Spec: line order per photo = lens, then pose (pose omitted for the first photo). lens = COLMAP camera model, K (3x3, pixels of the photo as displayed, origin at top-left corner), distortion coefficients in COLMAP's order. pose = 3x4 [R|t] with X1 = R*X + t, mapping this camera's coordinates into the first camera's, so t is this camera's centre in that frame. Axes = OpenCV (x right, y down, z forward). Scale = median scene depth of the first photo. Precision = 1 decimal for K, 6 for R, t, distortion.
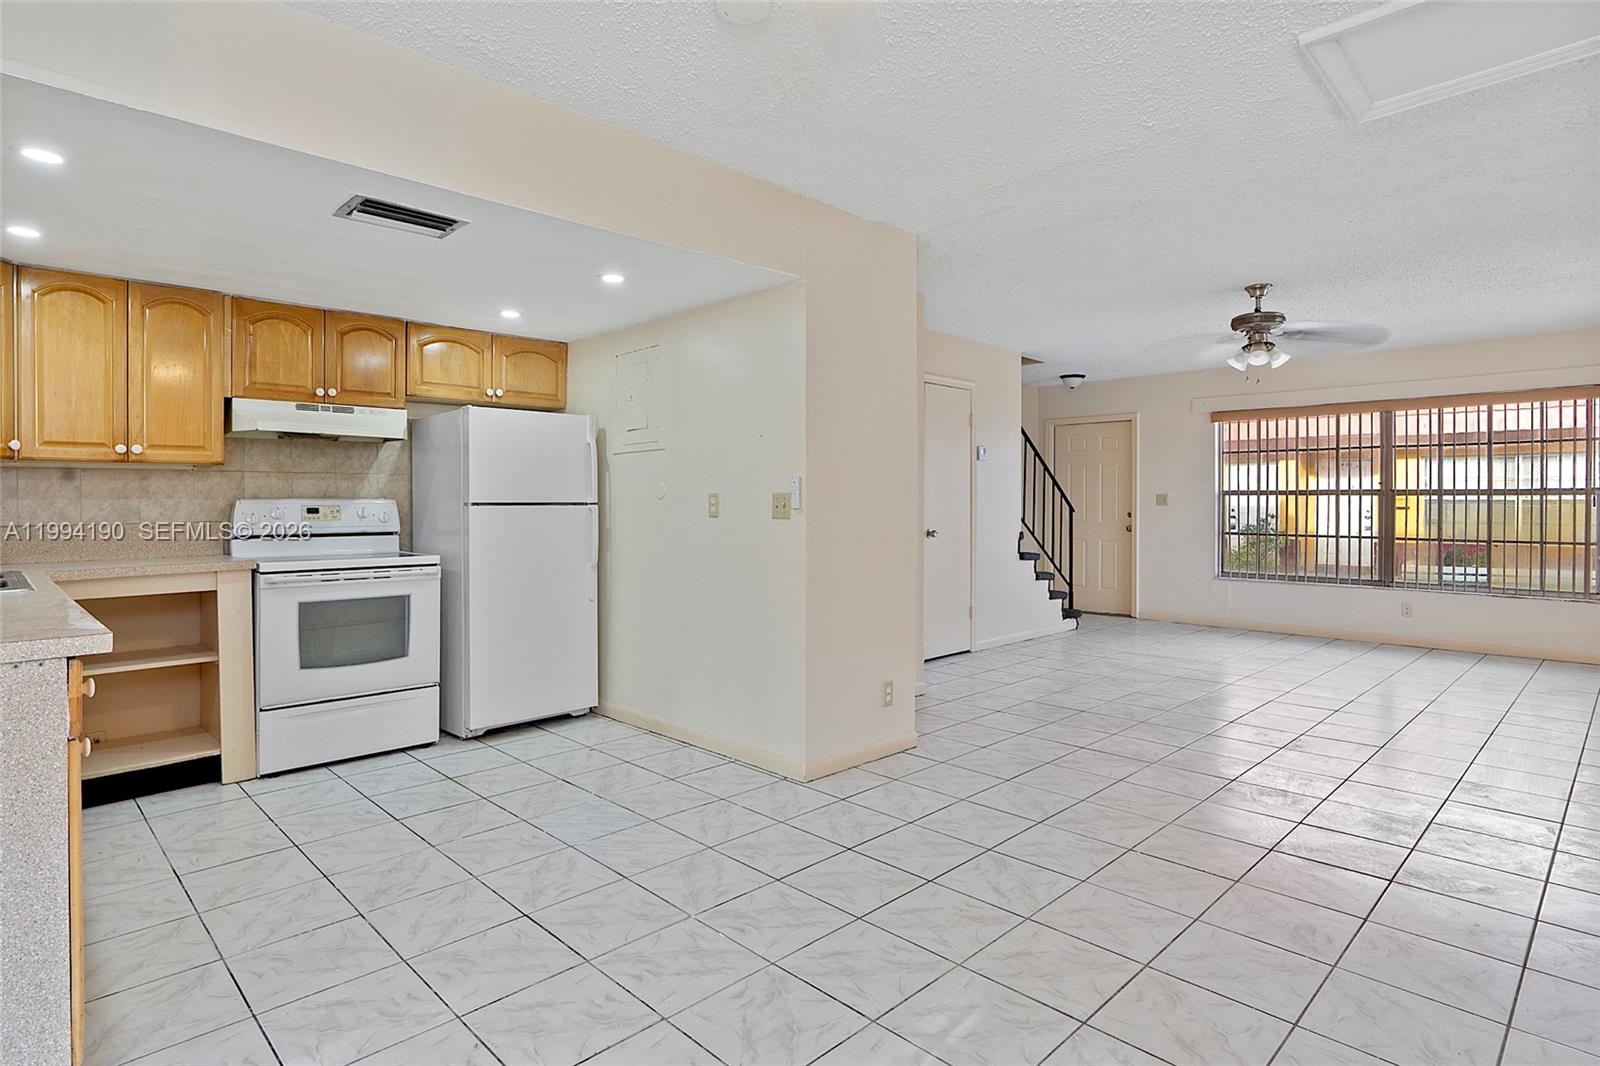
lens RADIAL K [[811.1, 0, 750.8], [0, 811.1, 501.8], [0, 0, 1]] dist [-0.005272, 0.003531]
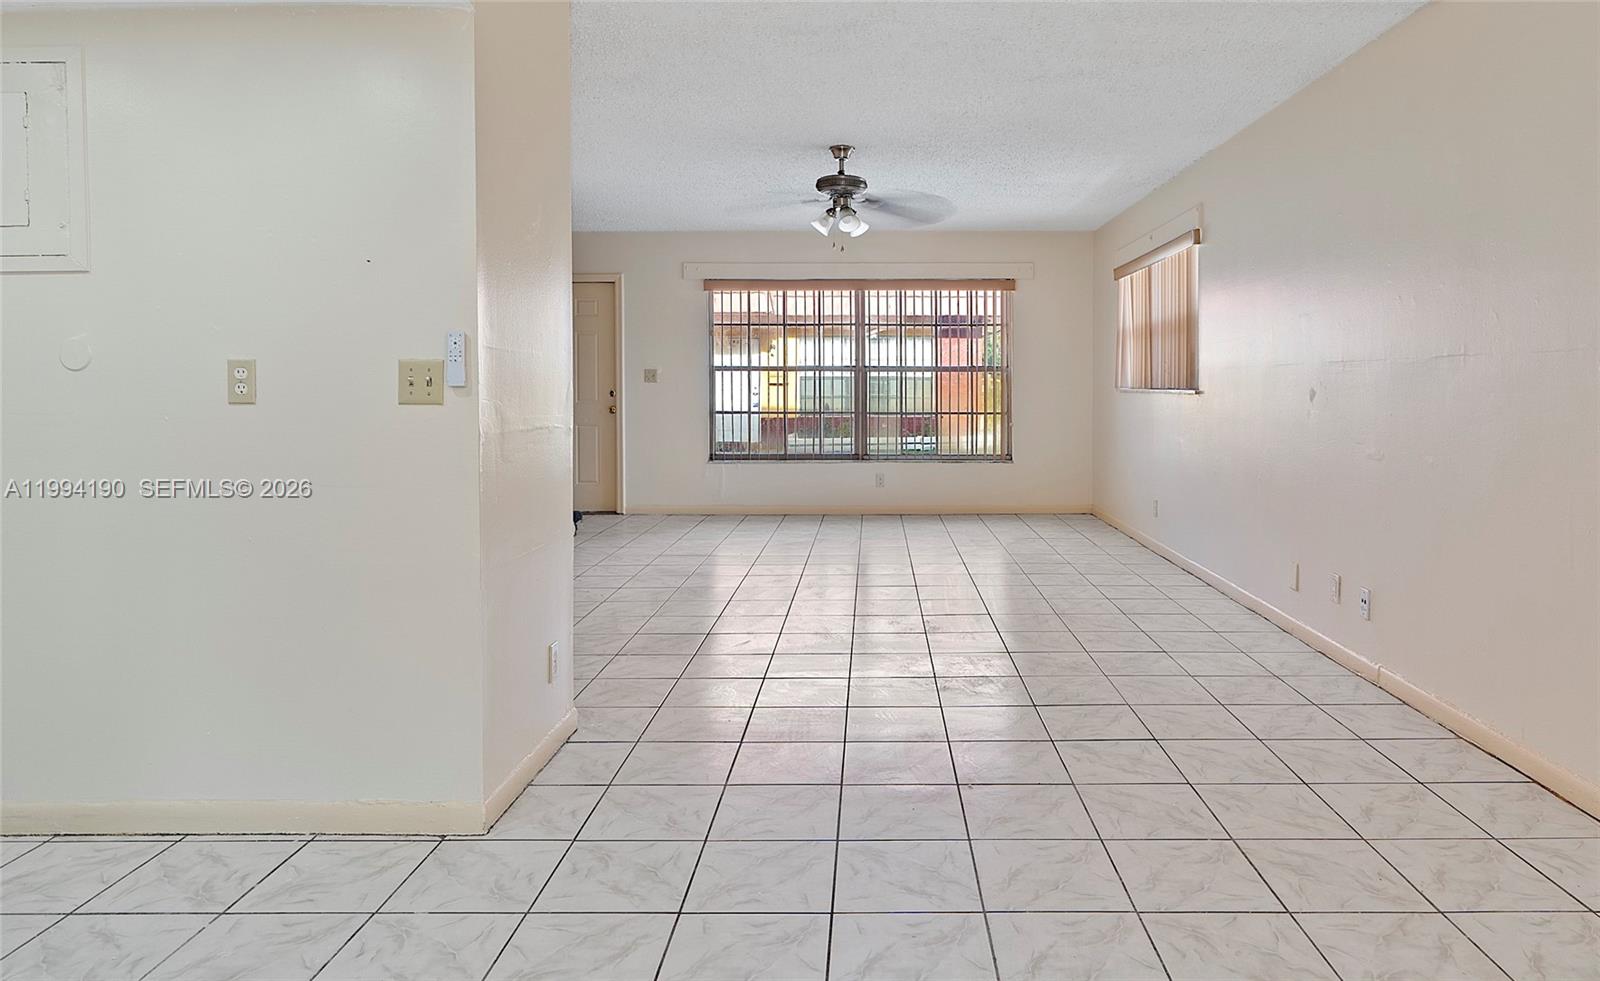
lens RADIAL K [[981.5, 0, 832.2], [0, 981.5, 398.8], [0, 0, 1]] dist [0.006585, 0.001935]
pose [[0.695858, -0.014814, 0.718027, -0.151770], [0.000112, 0.999789, 0.020518, 0.001126], [-0.718180, -0.014197, 0.695713, 0.161760]]
